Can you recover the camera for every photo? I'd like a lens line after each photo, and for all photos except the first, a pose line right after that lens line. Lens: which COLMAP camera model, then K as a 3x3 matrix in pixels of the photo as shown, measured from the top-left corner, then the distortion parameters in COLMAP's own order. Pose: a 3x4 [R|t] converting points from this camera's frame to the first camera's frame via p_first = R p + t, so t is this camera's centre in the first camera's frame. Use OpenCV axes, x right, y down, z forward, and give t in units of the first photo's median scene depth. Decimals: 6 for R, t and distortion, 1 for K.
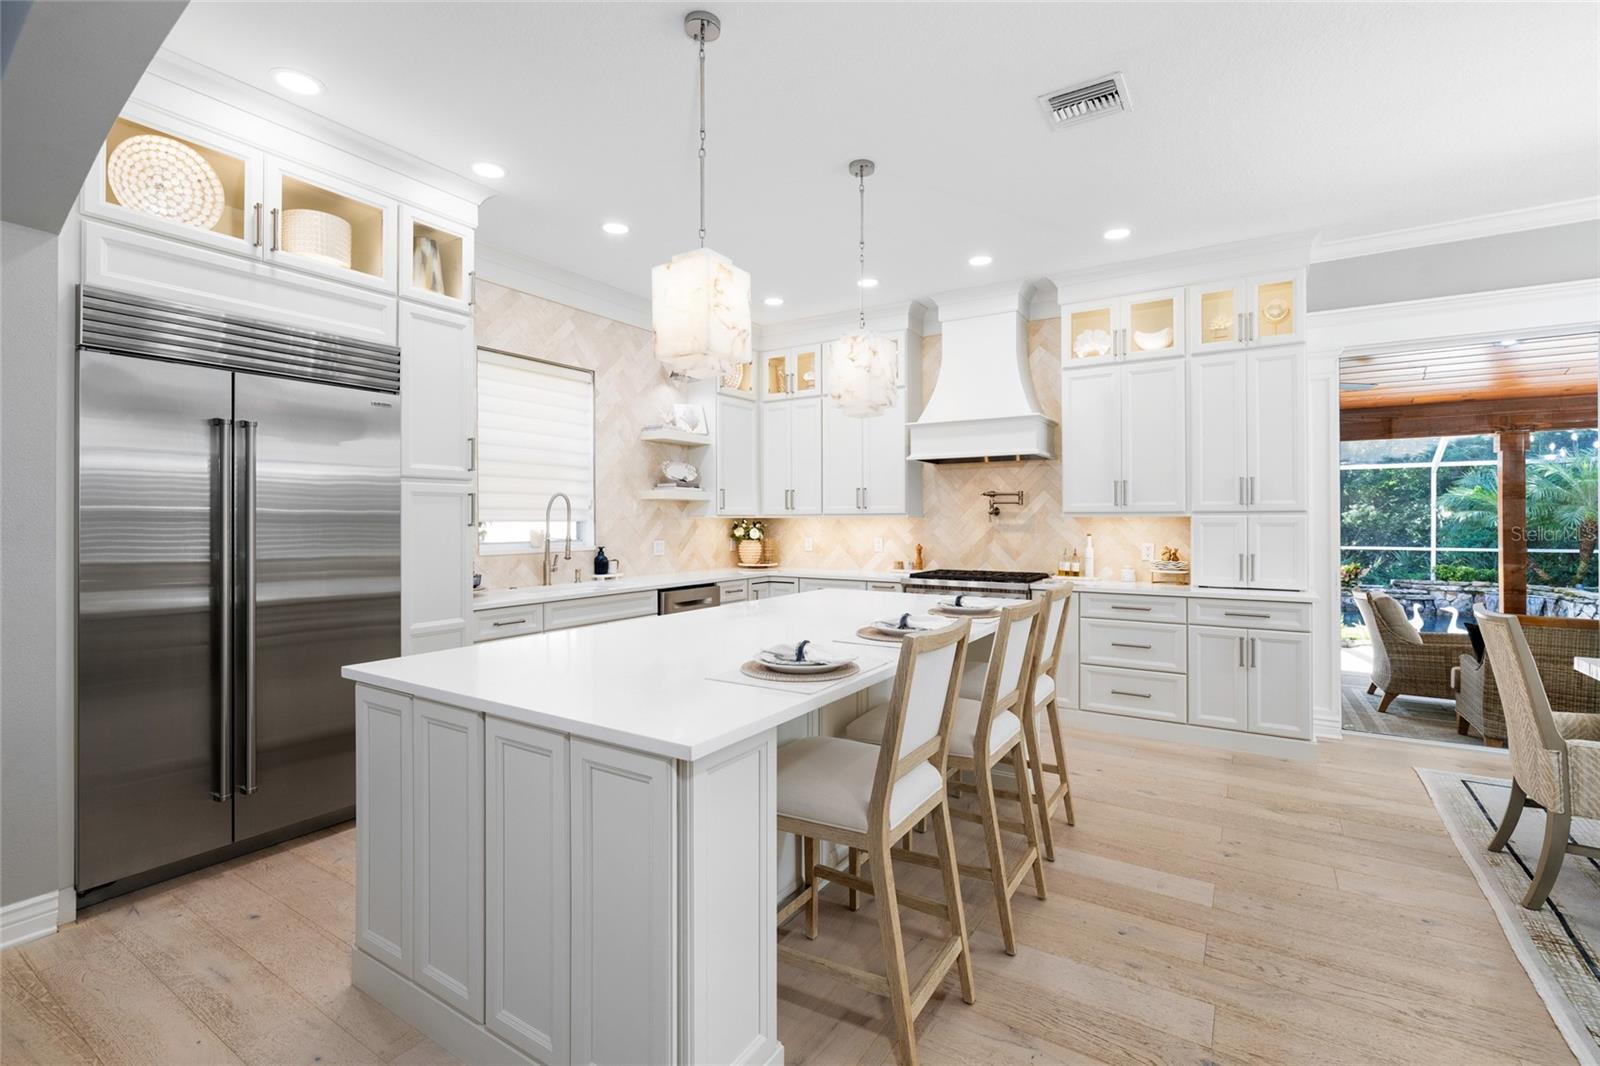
lens RADIAL K [[710.8, 0, 800.0], [0, 710.8, 517.2], [0, 0, 1]] dist [-0.011979, 0.003604]
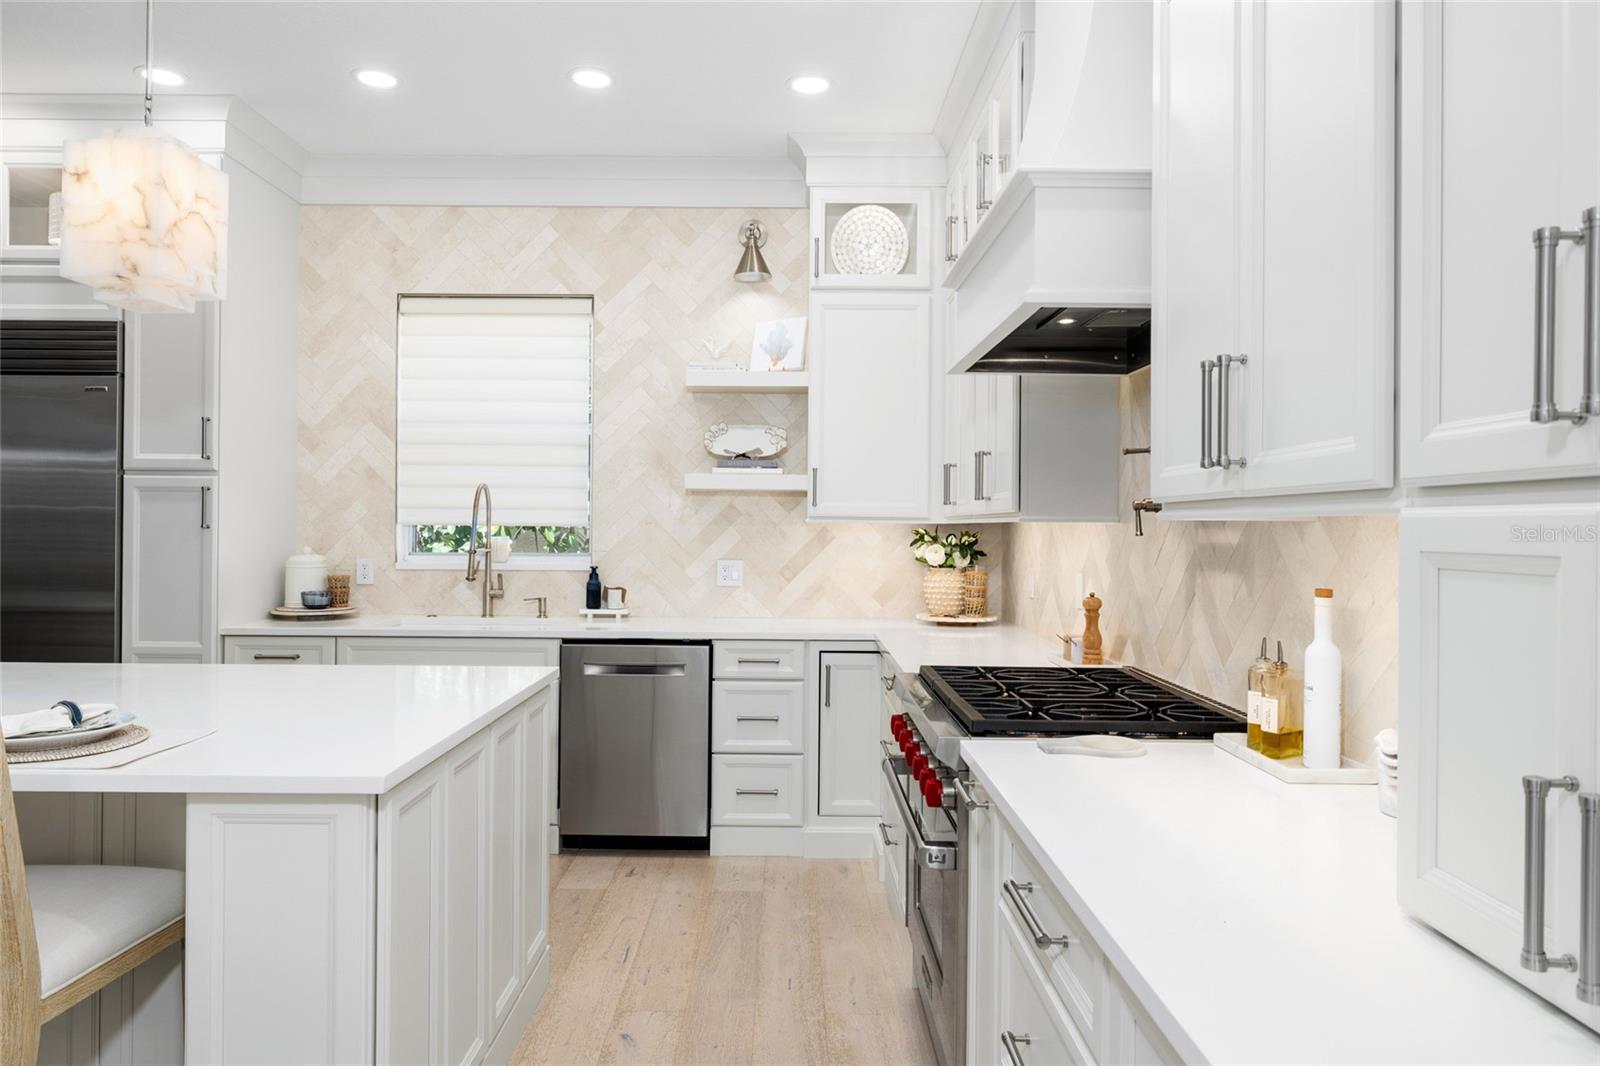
lens RADIAL K [[1027.2, 0, 786.2], [0, 1027.2, 530.0], [0, 0, 1]] dist [-0.010328, -0.000192]
pose [[0.544110, 0.008643, -0.838970, 0.561314], [-0.006133, 0.999961, 0.006323, 0.002023], [0.838992, 0.001705, 0.544141, 0.602967]]
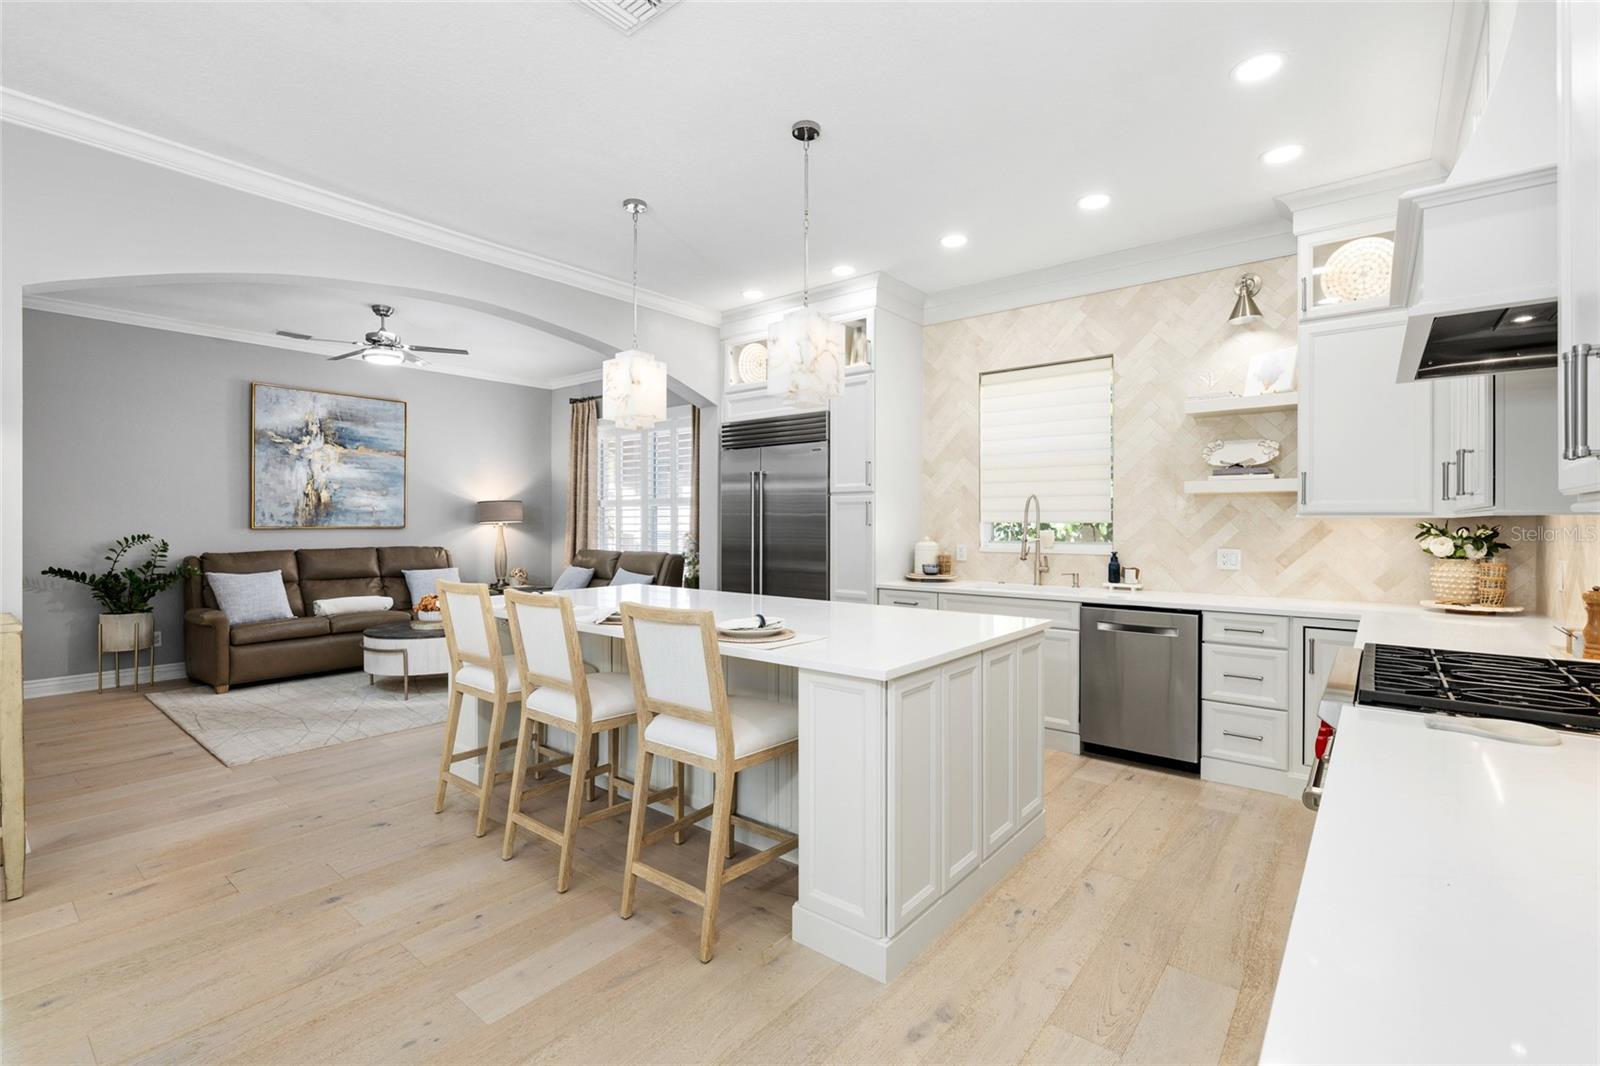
lens RADIAL K [[710.8, 0, 798.7], [0, 710.8, 526.8], [0, 0, 1]] dist [-0.011979, 0.003604]
pose [[-0.108053, 0.008481, -0.994109, 0.603291], [0.003654, 0.999960, 0.008134, 0.002174], [0.994138, -0.002753, -0.108080, 0.664735]]
